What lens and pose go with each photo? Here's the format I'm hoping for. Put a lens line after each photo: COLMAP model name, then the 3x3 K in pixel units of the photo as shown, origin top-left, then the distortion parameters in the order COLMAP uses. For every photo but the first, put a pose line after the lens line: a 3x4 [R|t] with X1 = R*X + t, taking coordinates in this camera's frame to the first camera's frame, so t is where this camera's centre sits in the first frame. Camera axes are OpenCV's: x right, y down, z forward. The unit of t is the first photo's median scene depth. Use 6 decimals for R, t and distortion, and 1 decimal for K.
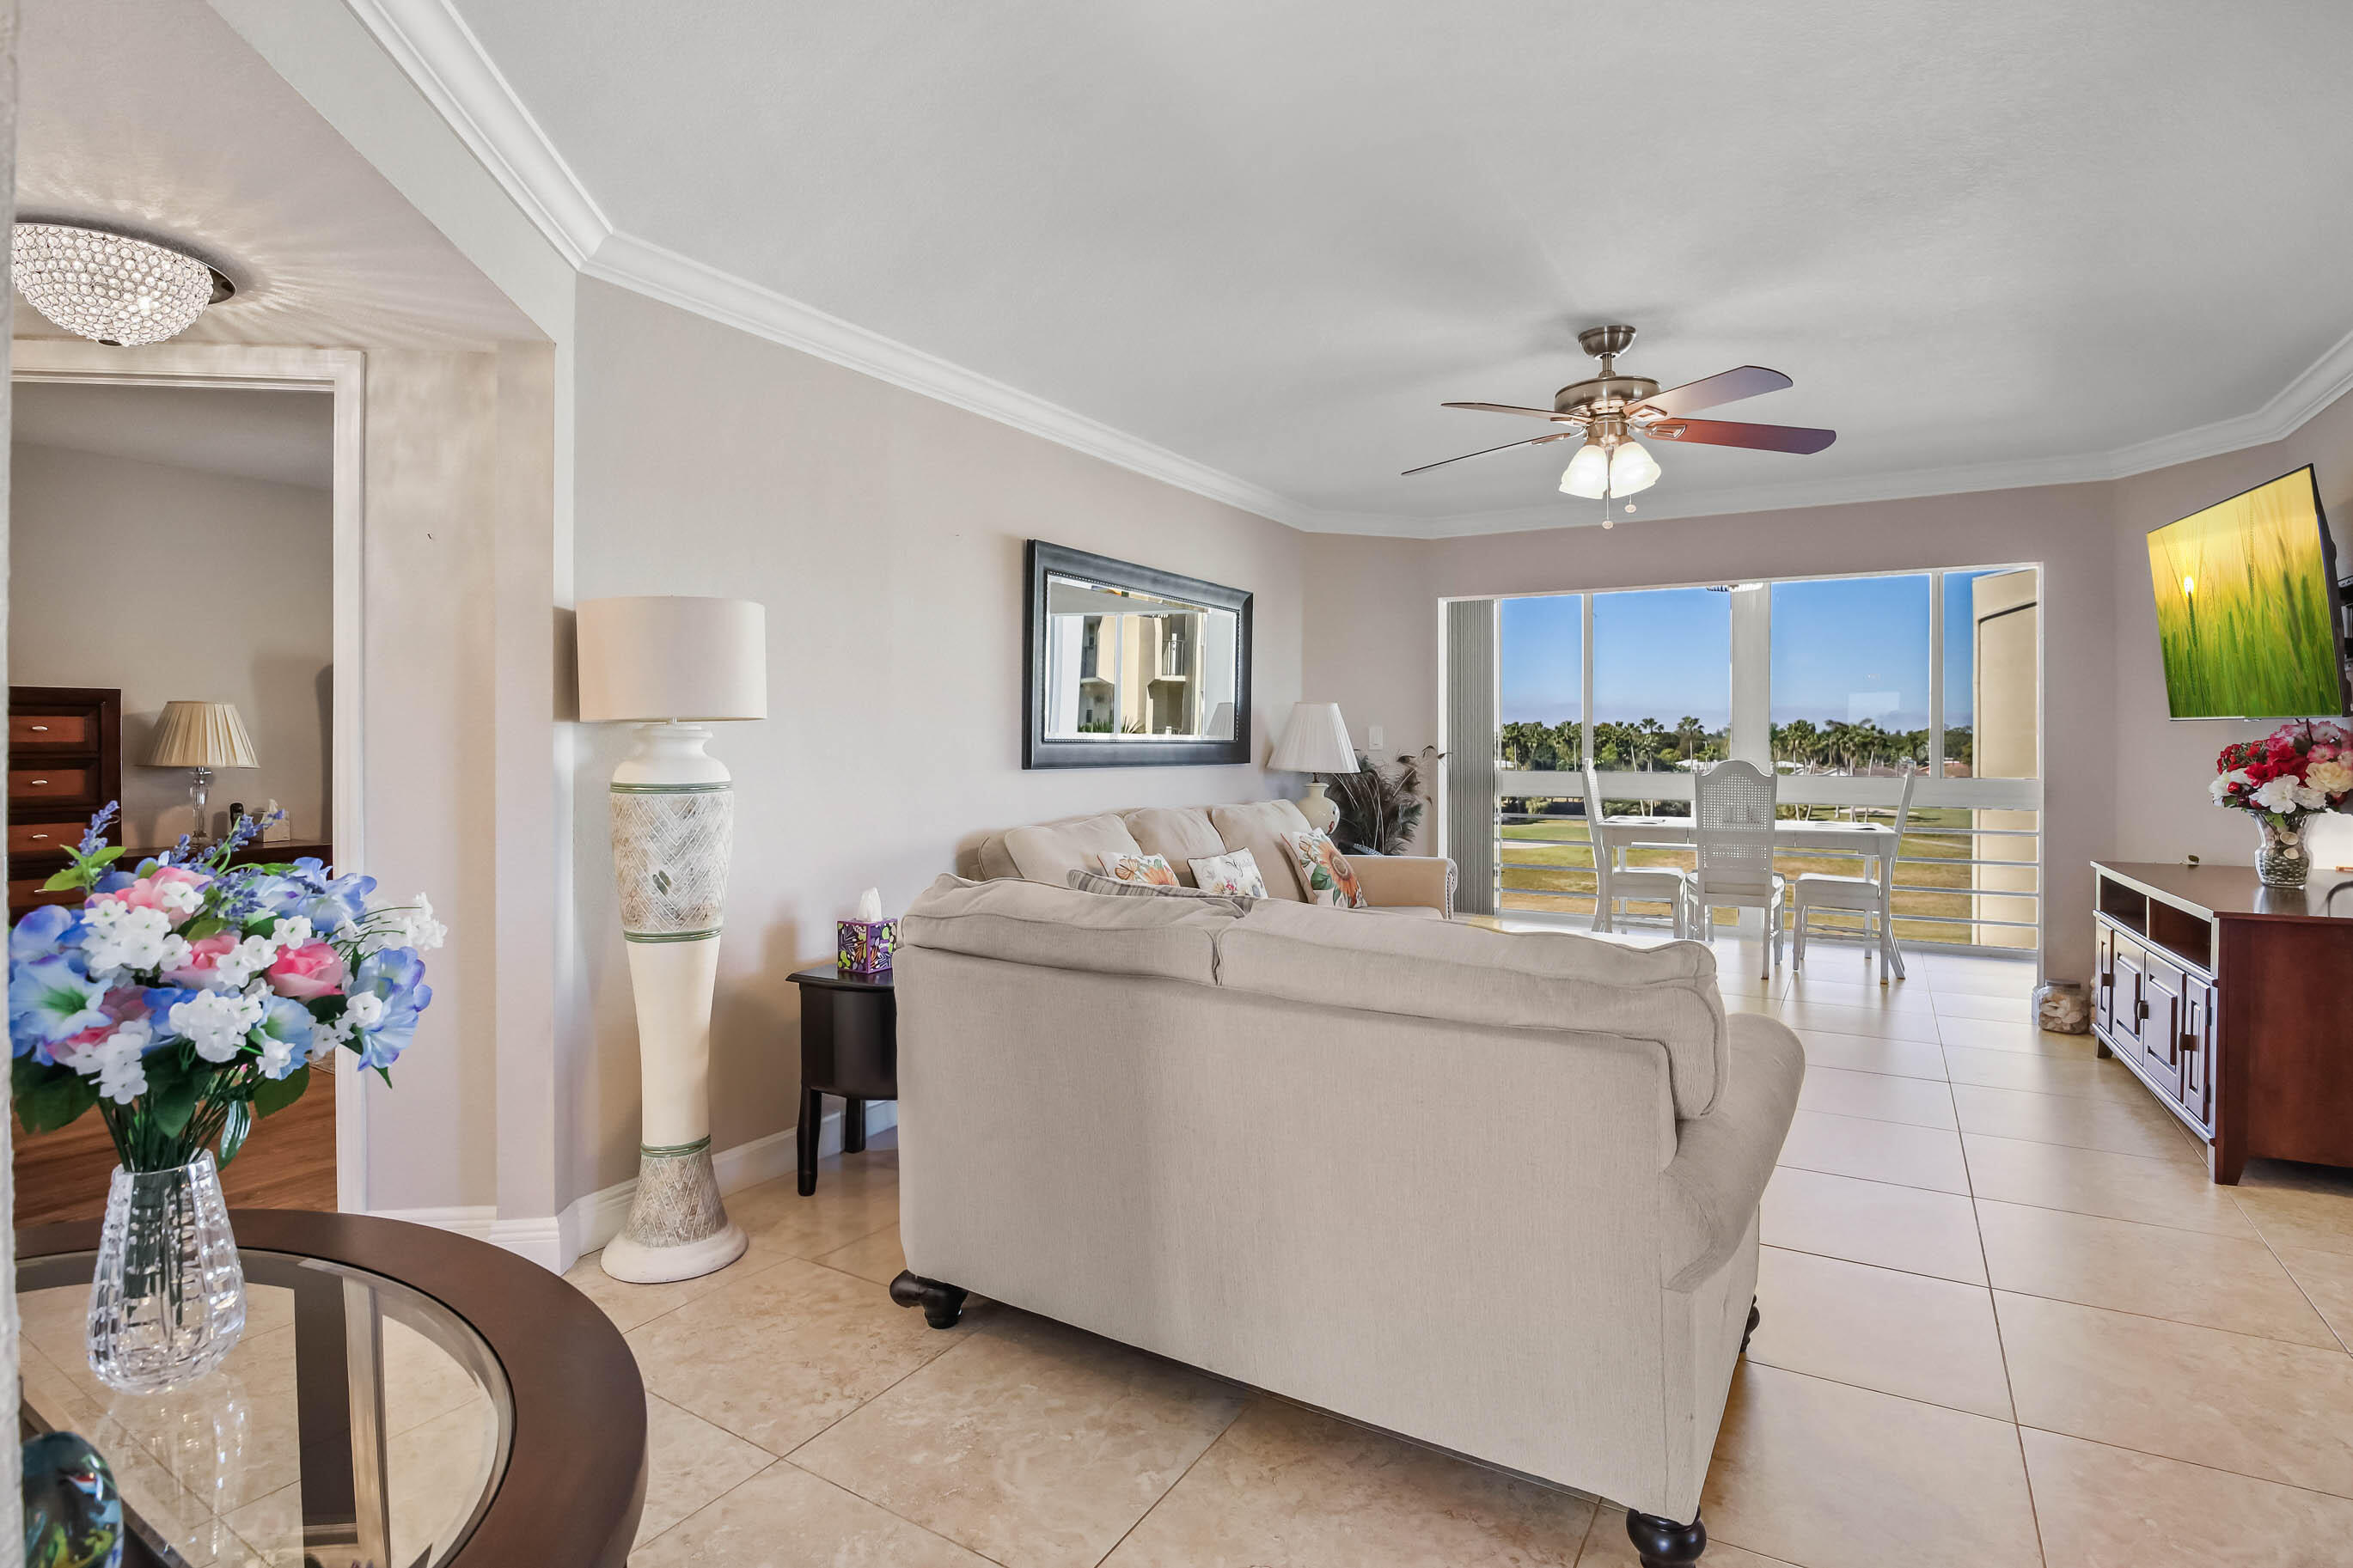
lens RADIAL K [[1150.6, 0, 1184.1], [0, 1150.6, 743.3], [0, 0, 1]] dist [-0.003931, -0.000696]
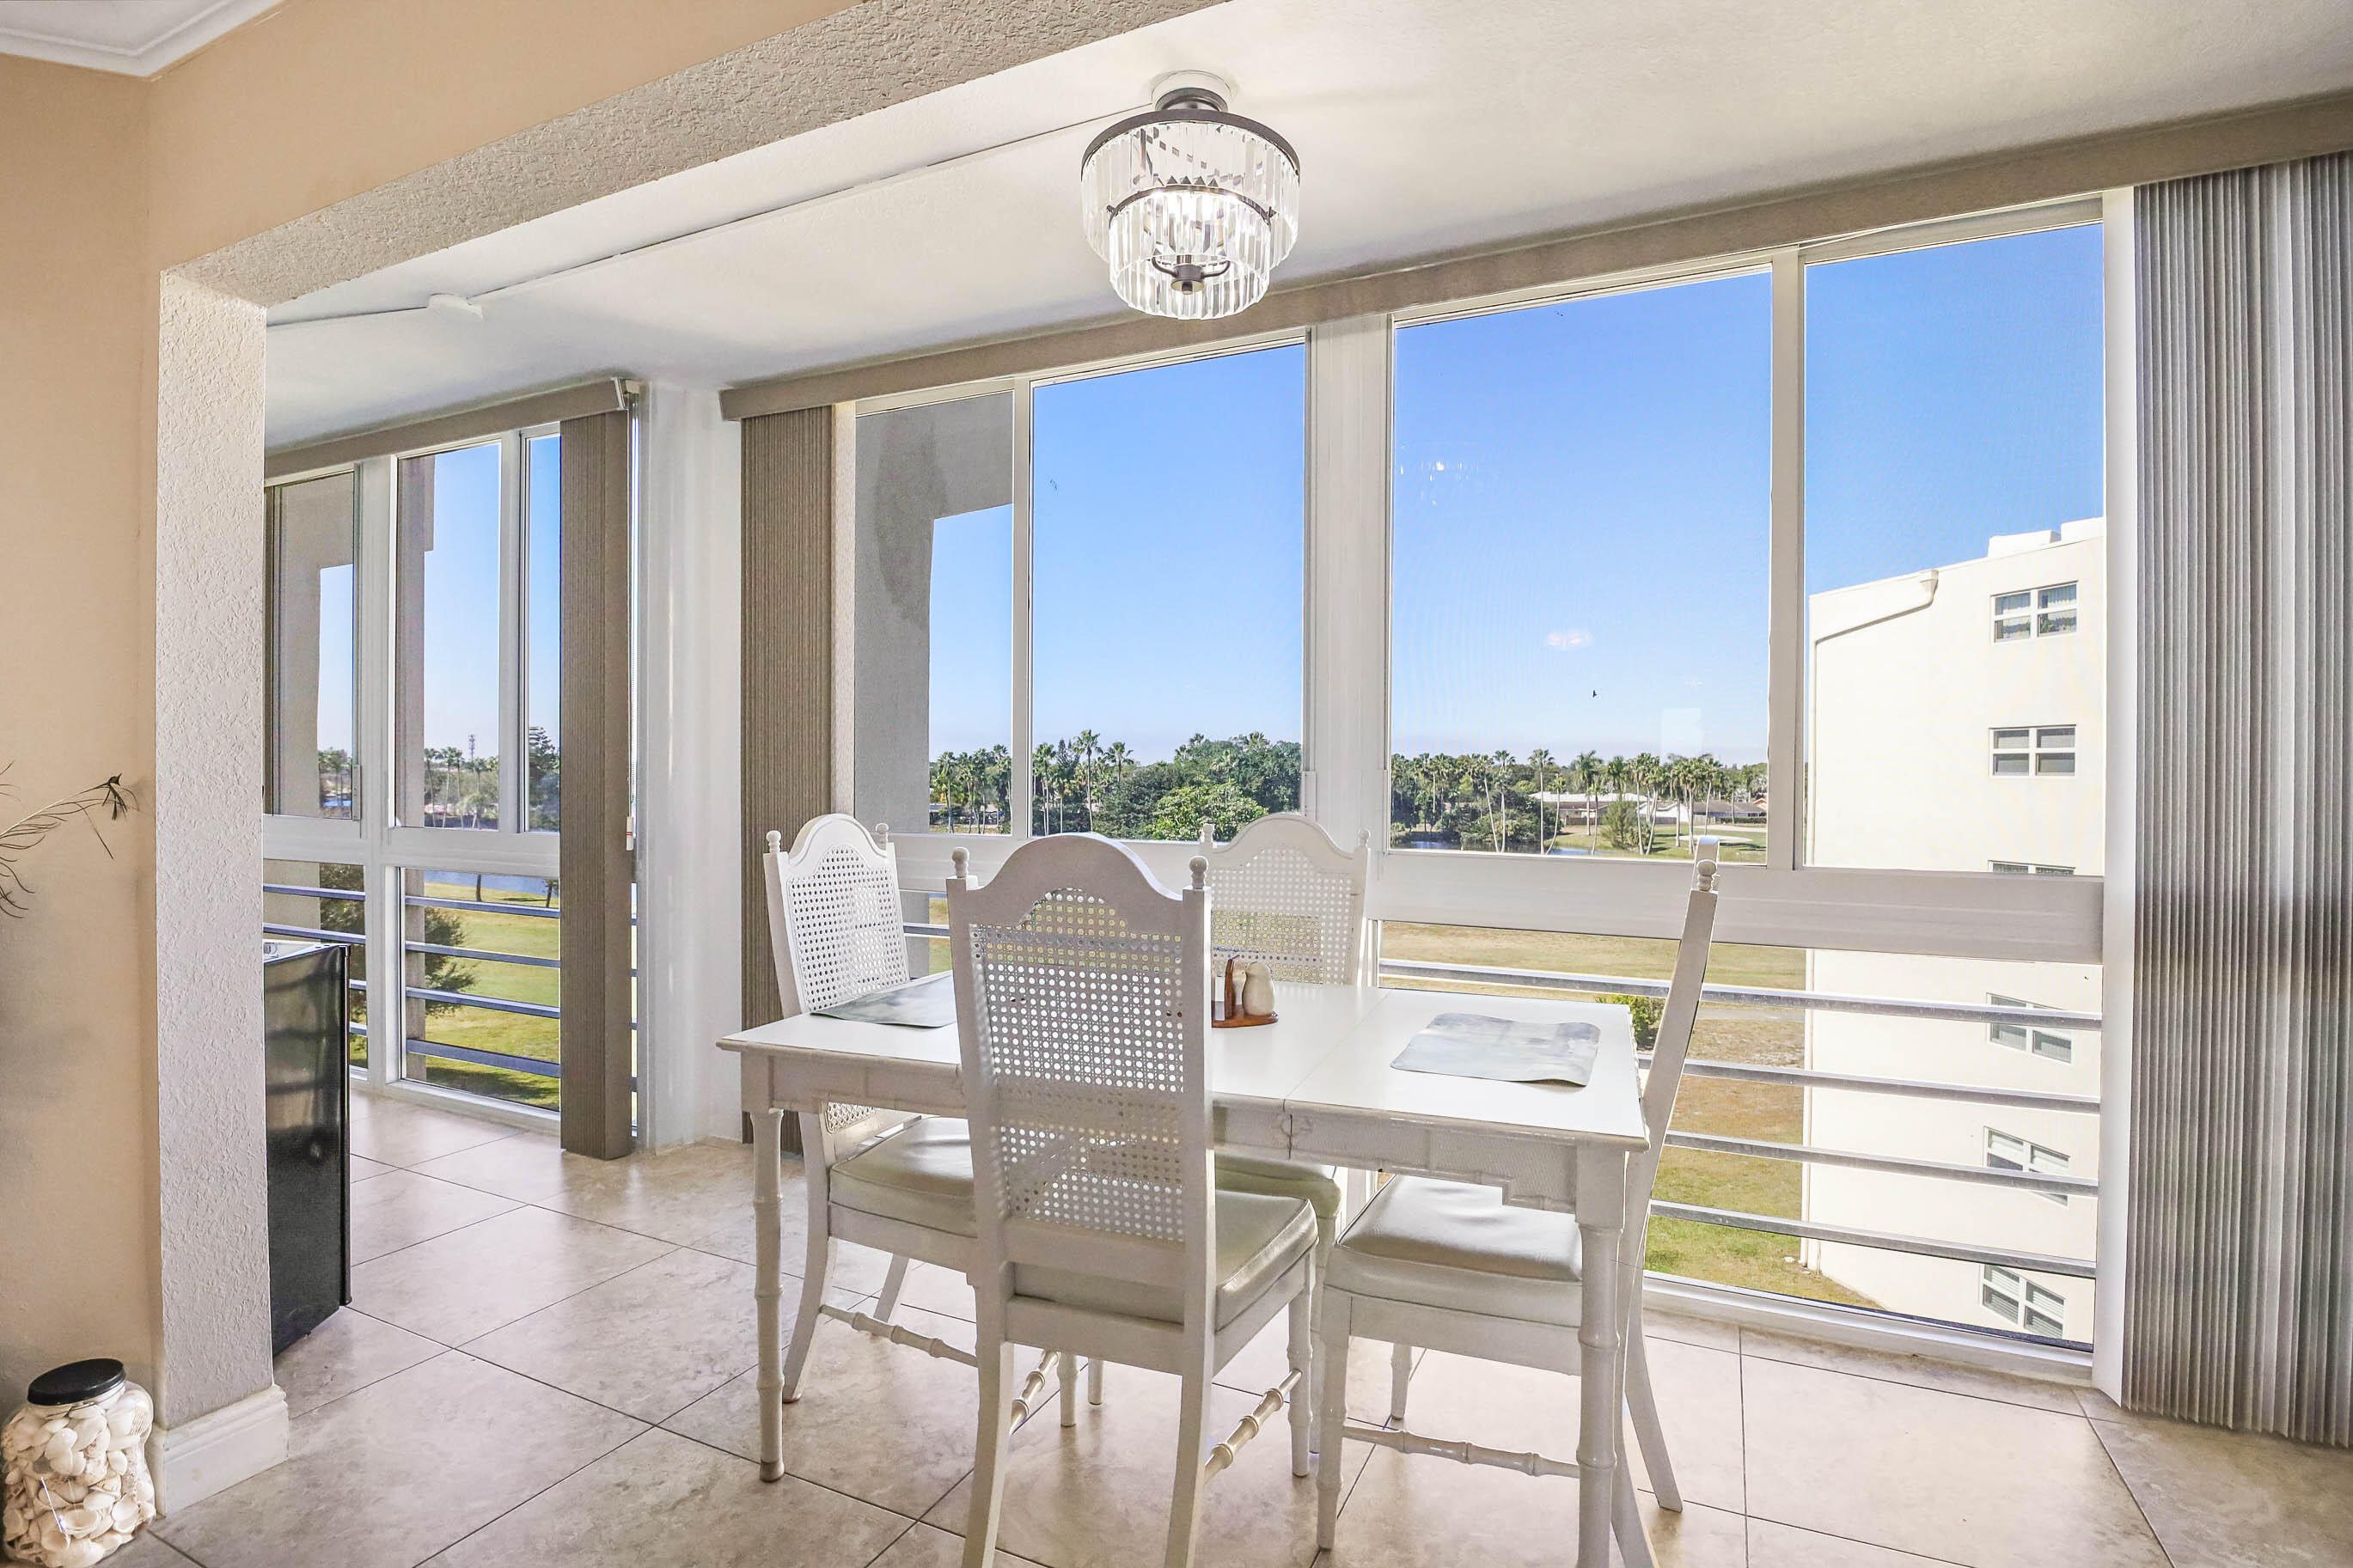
lens RADIAL K [[1157.6, 0, 1165.5], [0, 1157.6, 776.0], [0, 0, 1]] dist [-0.030250, -0.000642]
pose [[0.995506, 0.003449, 0.094638, 0.570913], [-0.003614, 0.999992, 0.001579, 0.001155], [-0.094632, -0.001914, 0.995511, 0.880856]]
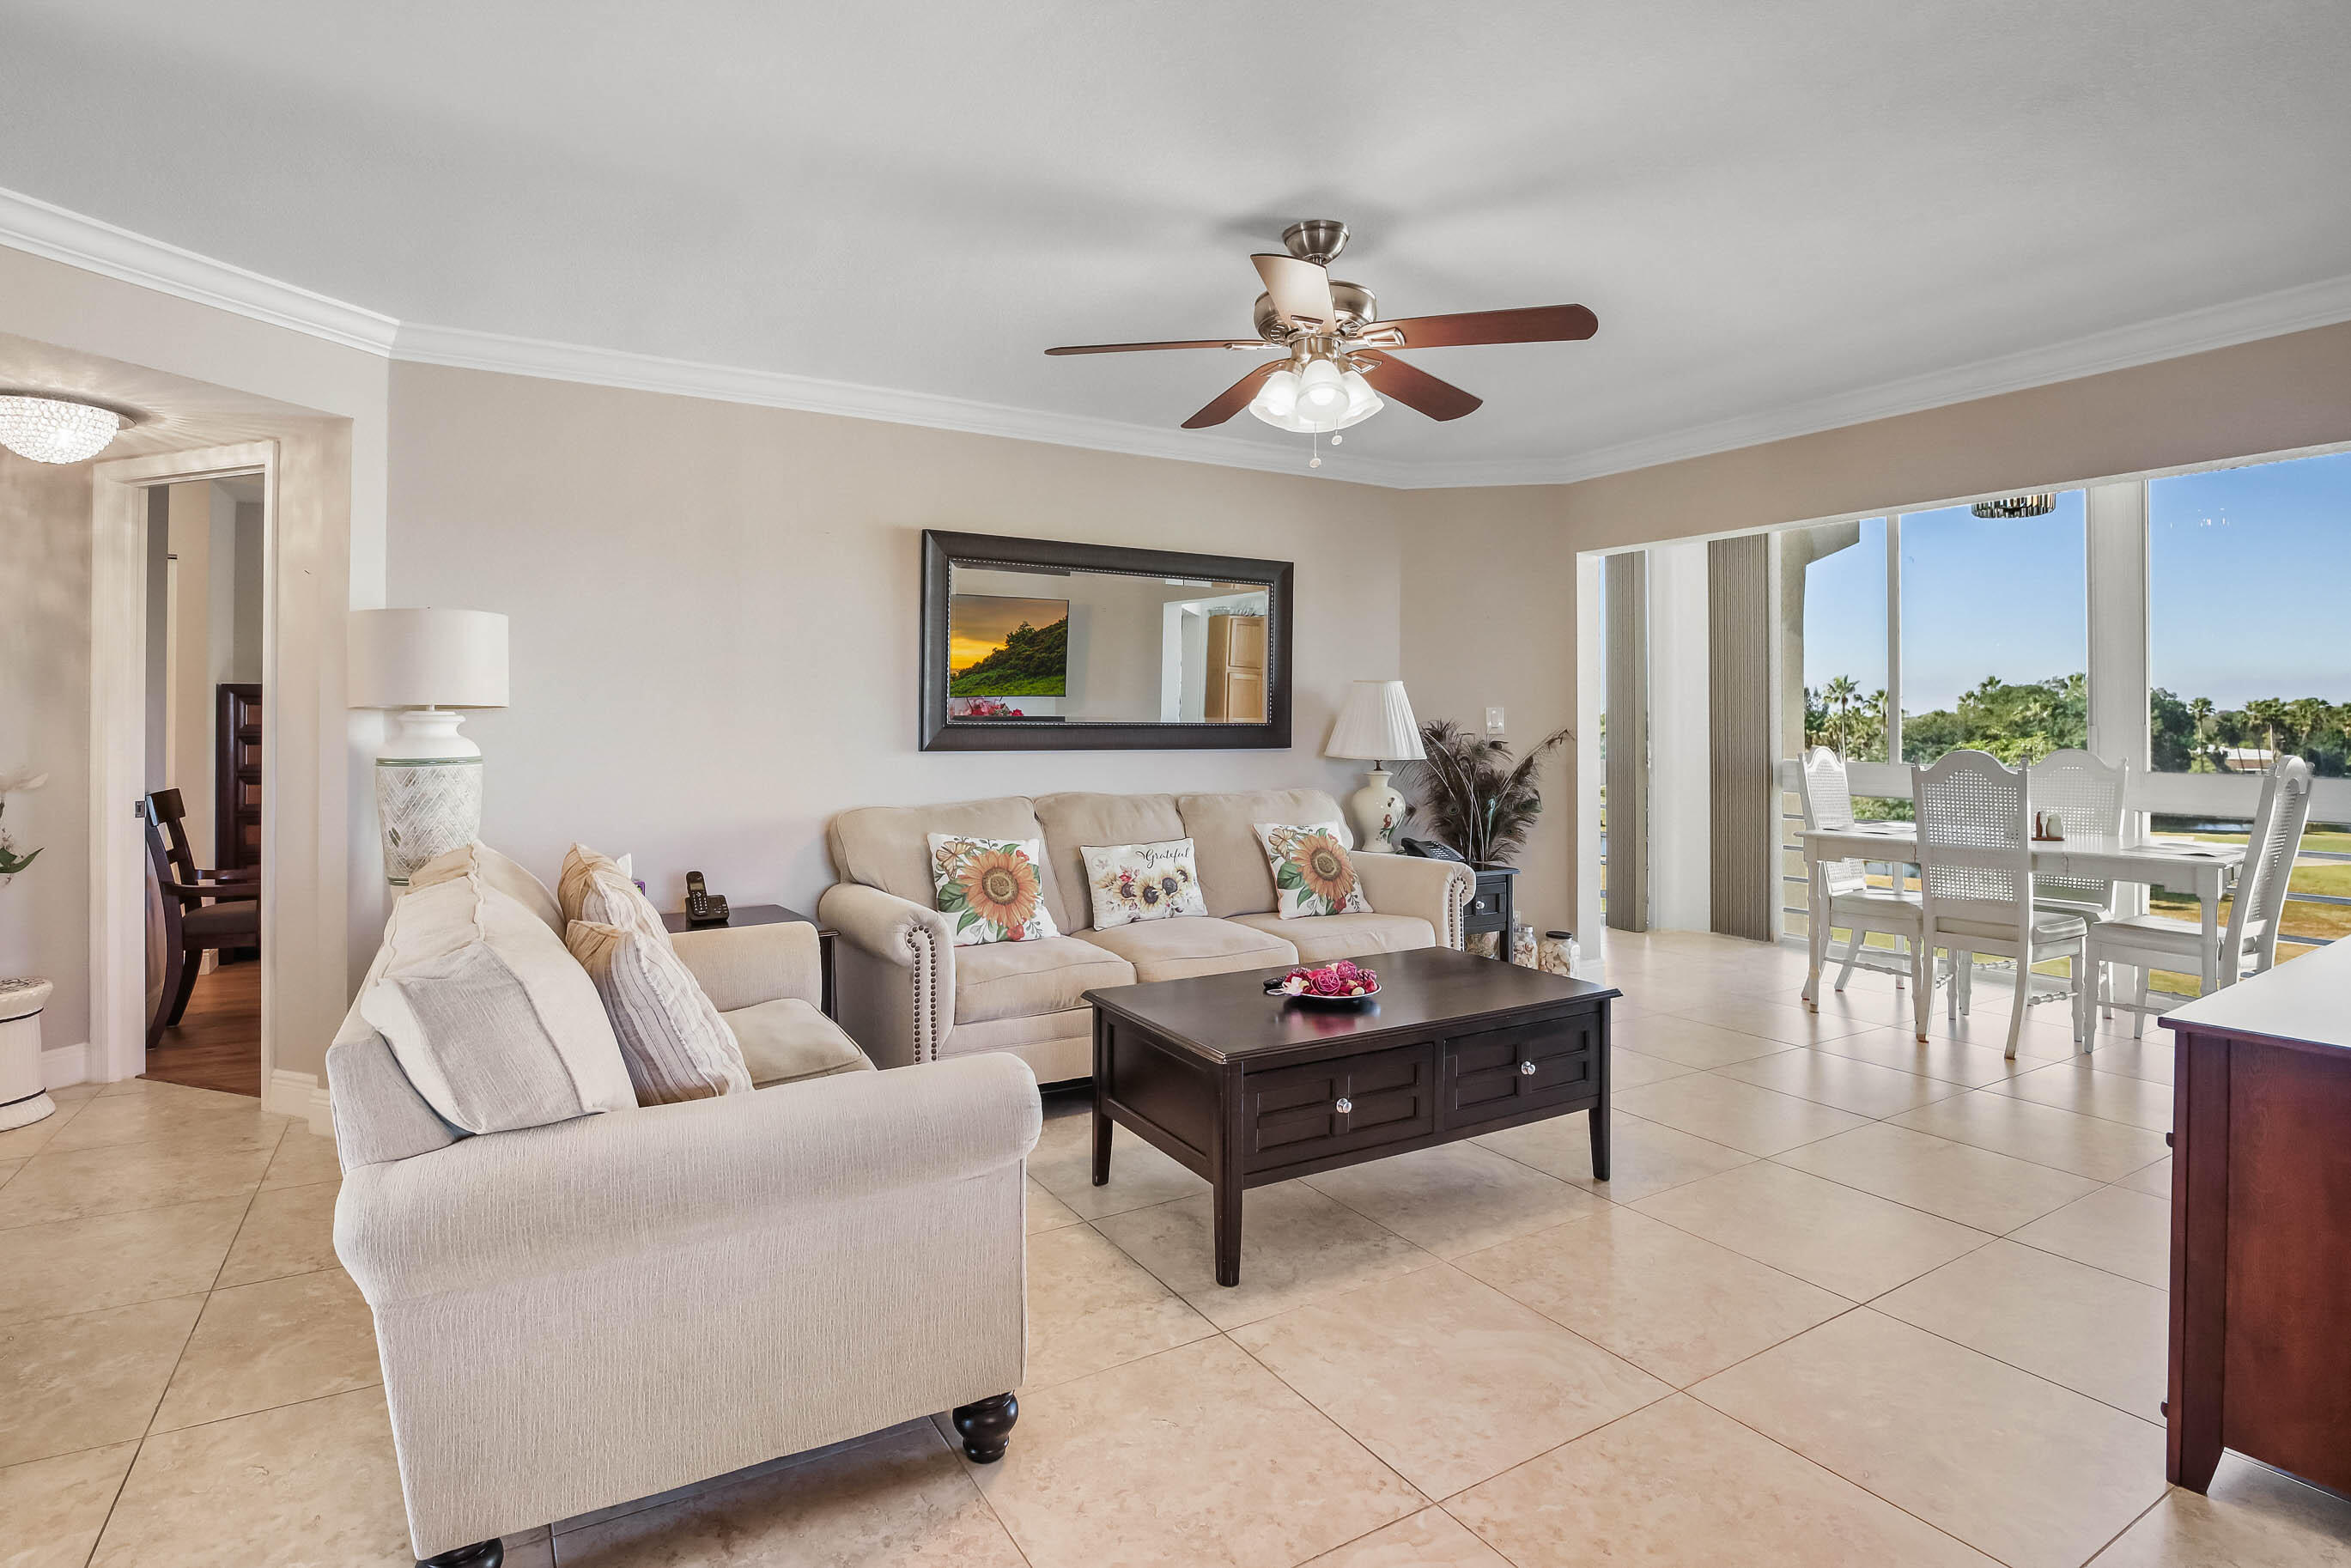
lens RADIAL K [[1173.5, 0, 1169.9], [0, 1173.5, 717.0], [0, 0, 1]] dist [-0.015682, -0.000454]
pose [[0.881464, -0.001689, -0.472249, 0.460088], [-0.001505, 0.999978, -0.006387, -0.001567], [0.472250, 0.006341, 0.881442, 0.143738]]
